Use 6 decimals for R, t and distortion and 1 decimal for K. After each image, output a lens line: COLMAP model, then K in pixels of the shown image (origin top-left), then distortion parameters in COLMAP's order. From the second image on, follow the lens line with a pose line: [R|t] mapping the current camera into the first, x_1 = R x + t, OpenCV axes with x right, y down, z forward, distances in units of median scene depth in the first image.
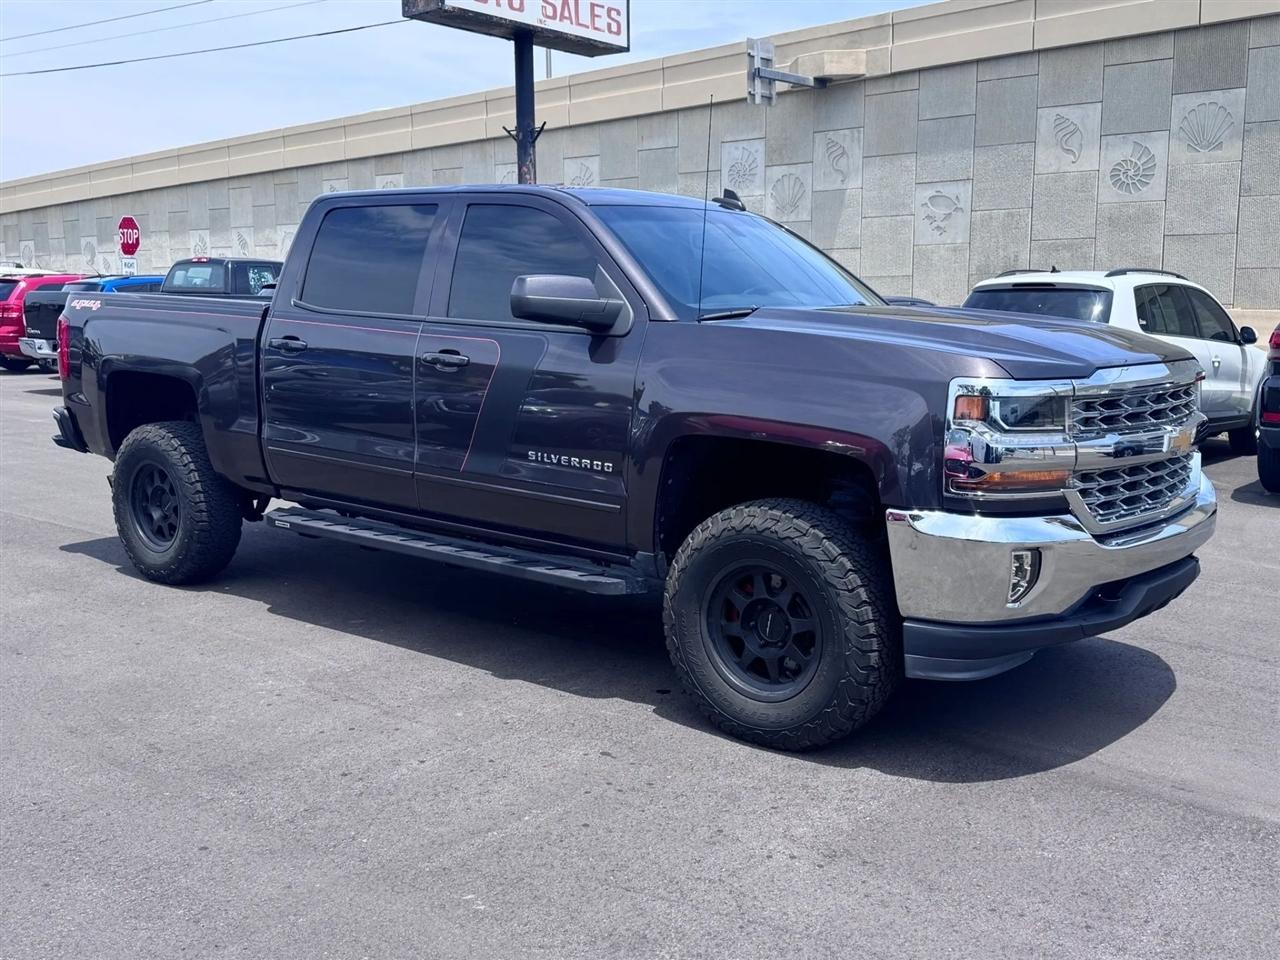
lens RADIAL K [[1257.8, 0, 644.5], [0, 1257.8, 475.3], [0, 0, 1]] dist [0.088325, 0.000000]
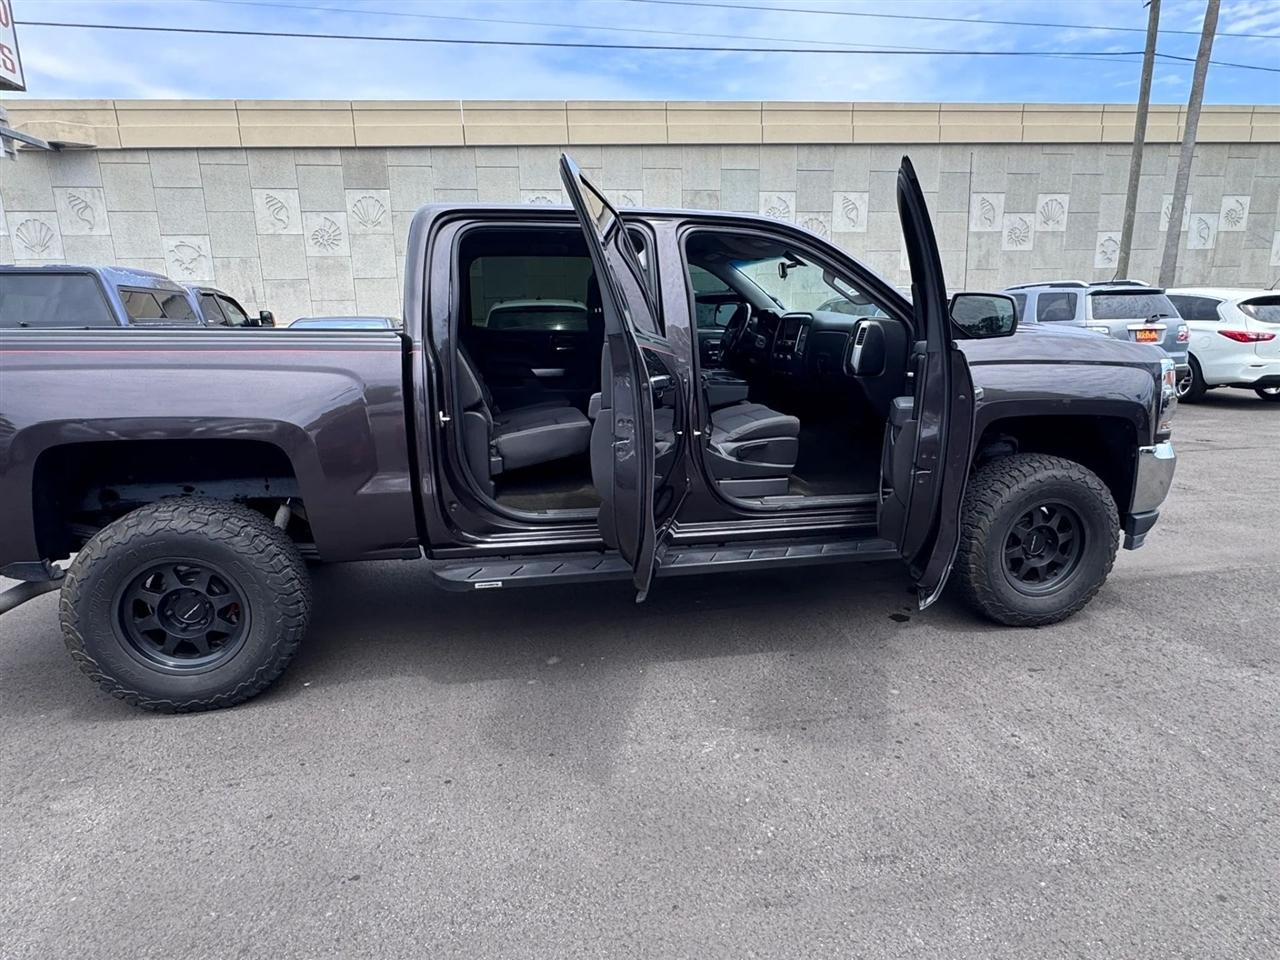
lens RADIAL K [[745.7, 0, 643.4], [0, 745.7, 476.8], [0, 0, 1]] dist [-0.003876, 0.000657]
pose [[0.637827, -0.180570, 0.748713, -0.234856], [0.125505, 0.983502, 0.130277, -0.035382], [-0.759885, 0.010874, 0.649967, 0.230357]]
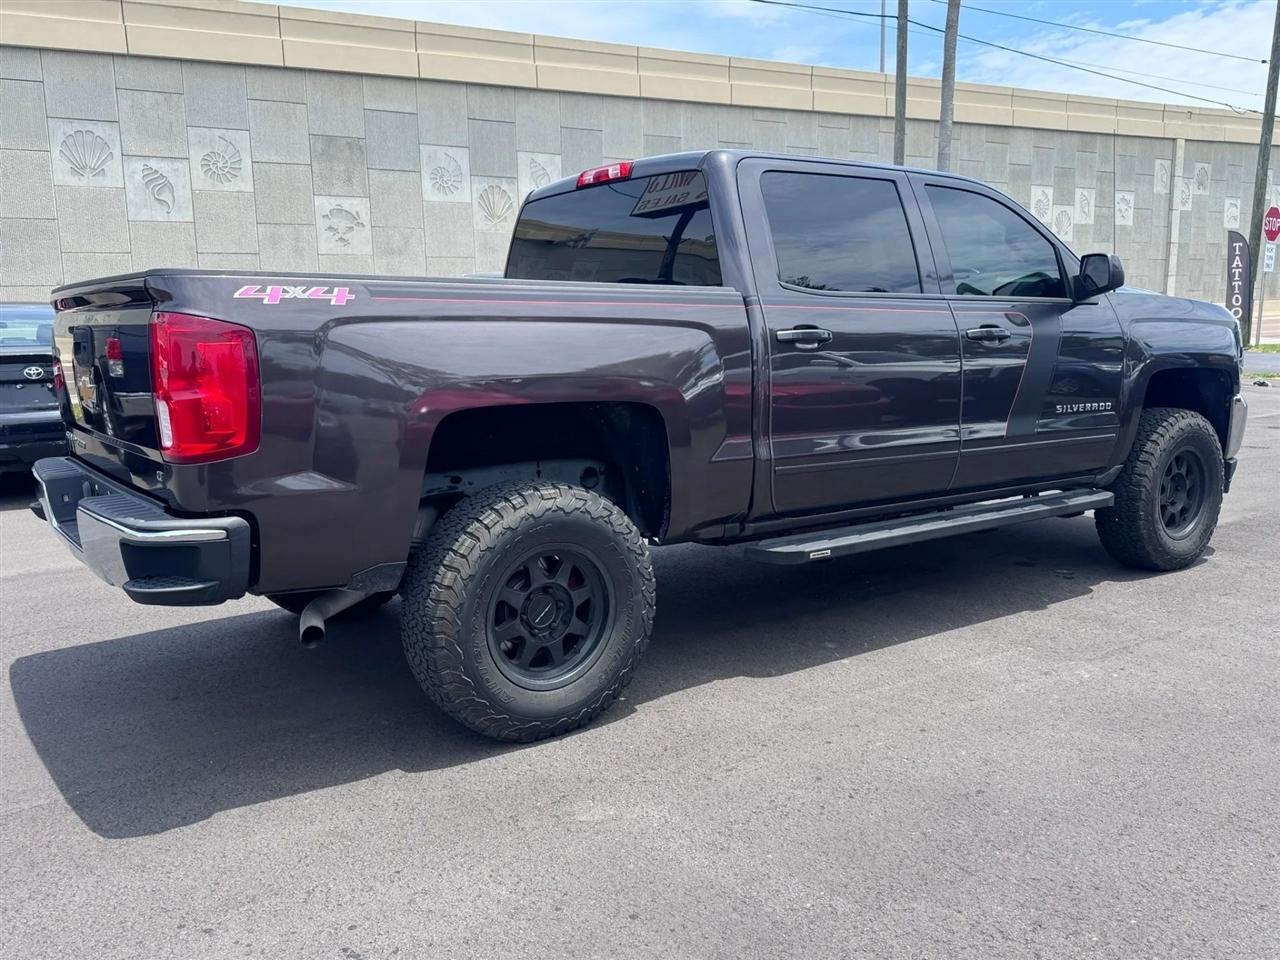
lens RADIAL K [[1081.0, 0, 640.9], [0, 1081.0, 471.8], [0, 0, 1]] dist [0.072271, -0.092284]
pose [[0.270538, -0.152140, 0.950612, -0.387521], [0.152704, 0.981714, 0.113659, -0.044237], [-0.950521, 0.114413, 0.288823, 0.358158]]
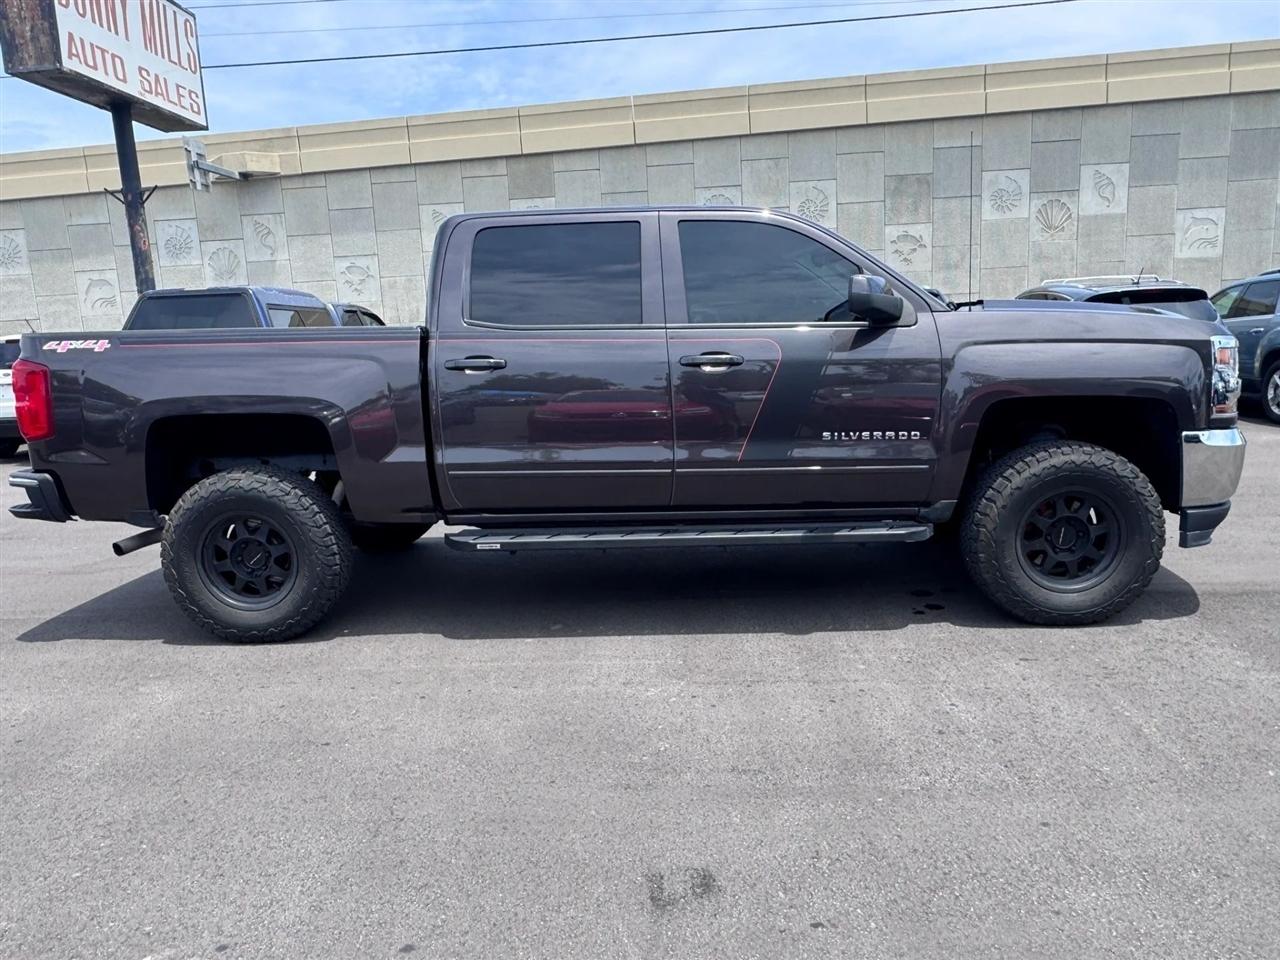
lens RADIAL K [[888.3, 0, 643.5], [0, 888.3, 481.4], [0, 0, 1]] dist [-0.014092, 0.015838]
pose [[0.803100, -0.136653, 0.579963, -0.231525], [0.128611, 0.990157, 0.055212, -0.013675], [-0.581799, 0.030249, 0.812770, 0.144966]]
